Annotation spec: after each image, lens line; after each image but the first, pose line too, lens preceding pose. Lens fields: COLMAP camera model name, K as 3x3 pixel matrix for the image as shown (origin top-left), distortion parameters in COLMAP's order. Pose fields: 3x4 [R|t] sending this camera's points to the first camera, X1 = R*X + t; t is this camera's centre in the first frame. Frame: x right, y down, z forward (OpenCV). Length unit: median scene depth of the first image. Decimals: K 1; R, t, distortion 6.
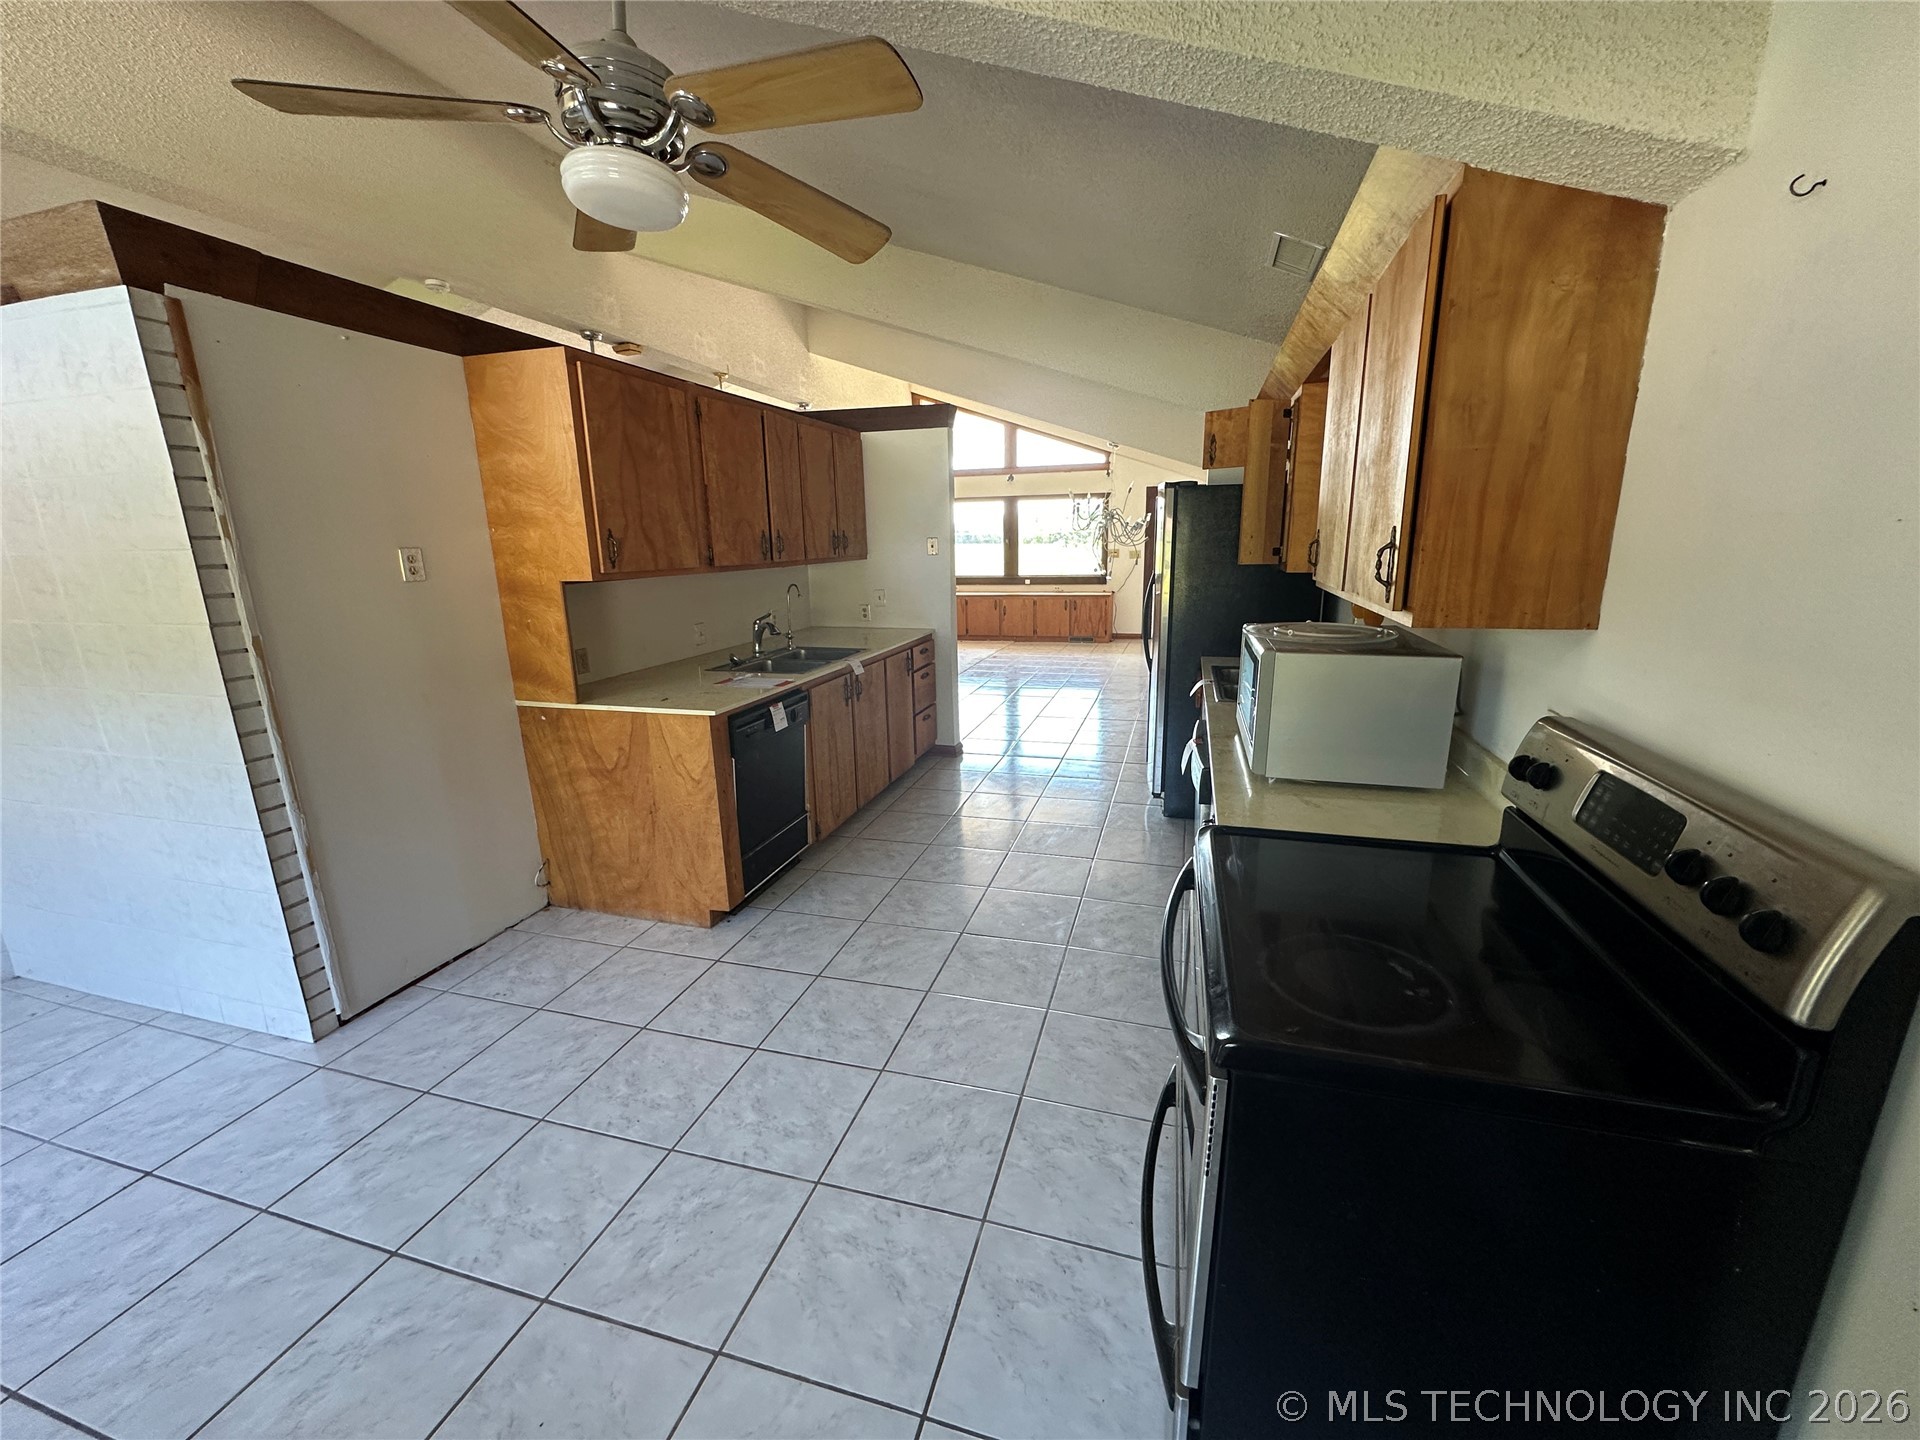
lens RADIAL K [[763.4, 0, 960.0], [0, 763.4, 720.0], [0, 0, 1]] dist [-0.002824, -0.000255]
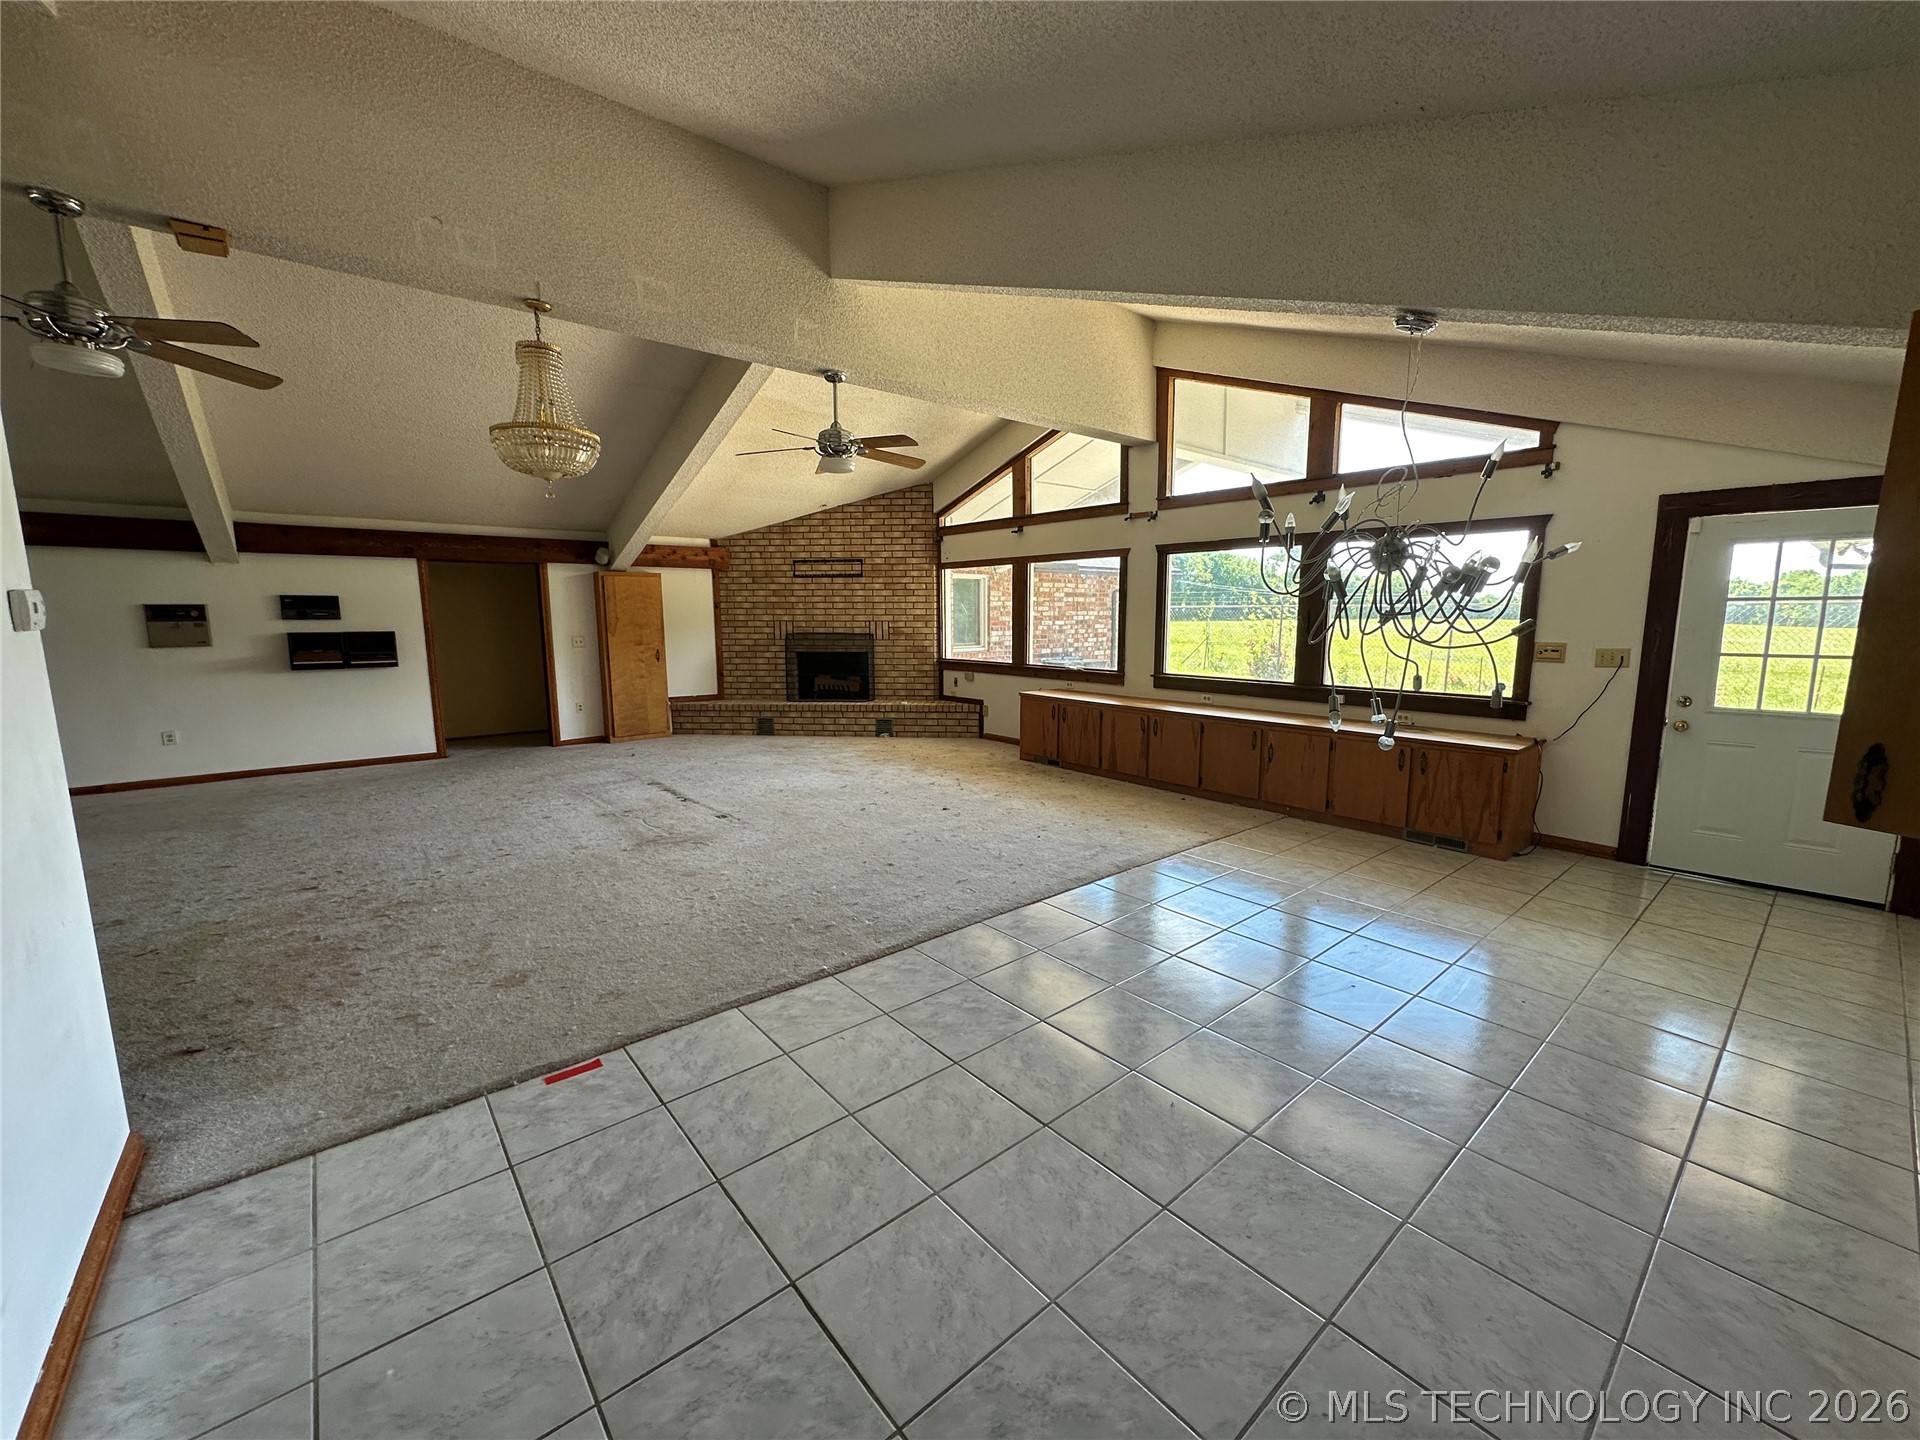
lens RADIAL K [[763.4, 0, 960.0], [0, 763.4, 720.0], [0, 0, 1]] dist [-0.002824, -0.000255]
pose [[0.836285, 0.089090, -0.541009, 0.156104], [-0.138525, 0.989031, -0.051262, -0.109209], [0.530508, 0.117813, 0.839453, 0.456370]]
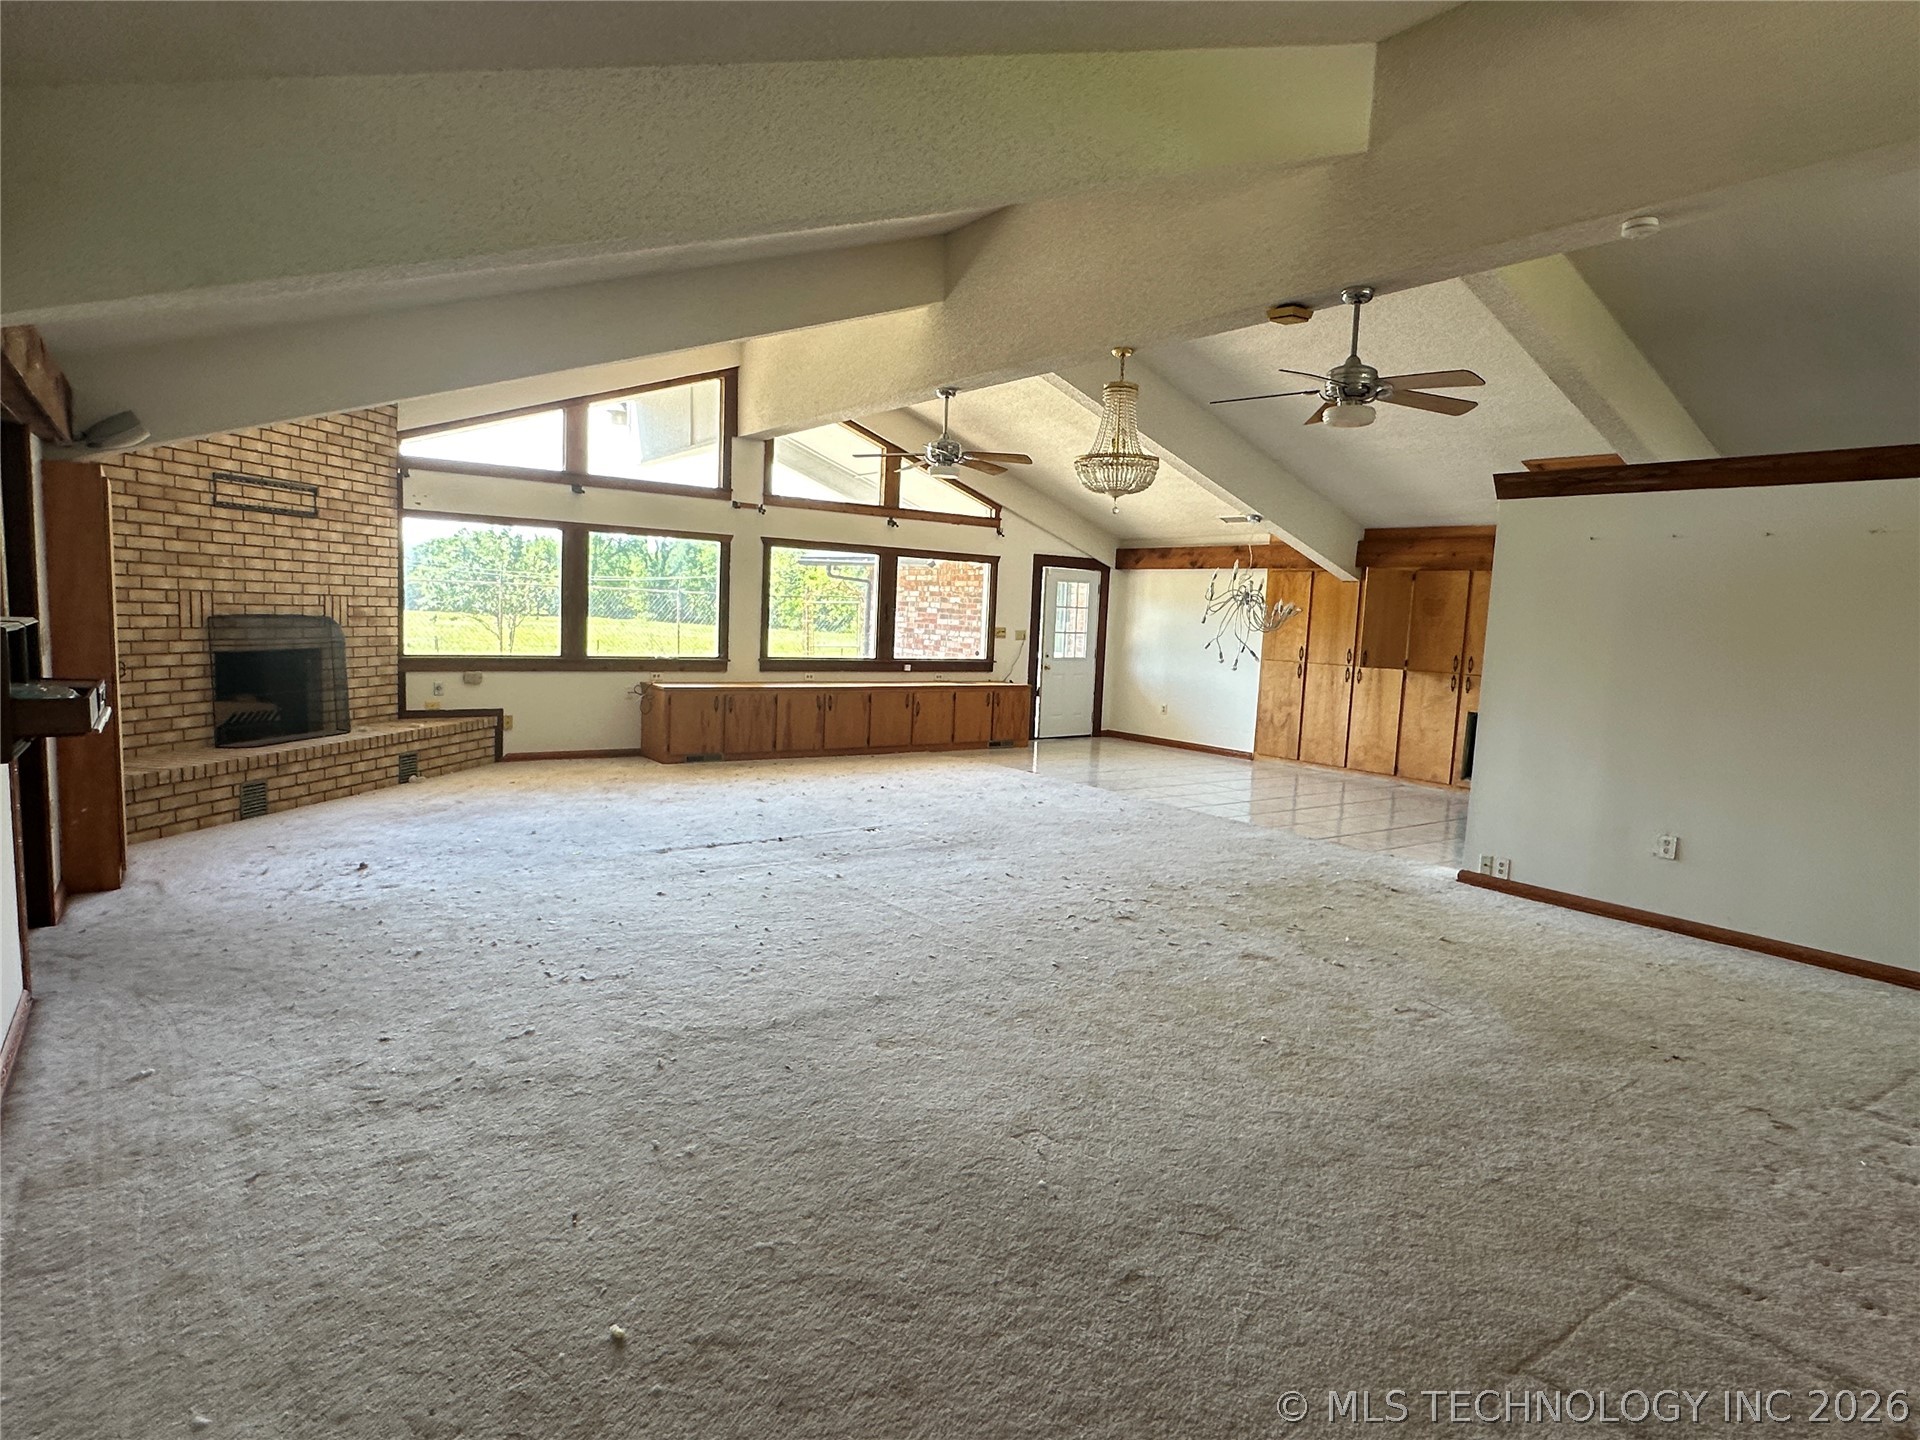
lens RADIAL K [[1065.3, 0, 960.0], [0, 1065.3, 720.0], [0, 0, 1]] dist [-0.000145, 0.000212]
pose [[0.613194, -0.041272, 0.788853, -0.673656], [0.137708, 0.988928, -0.055304, -0.073513], [-0.777836, 0.142543, 0.612088, 0.373692]]
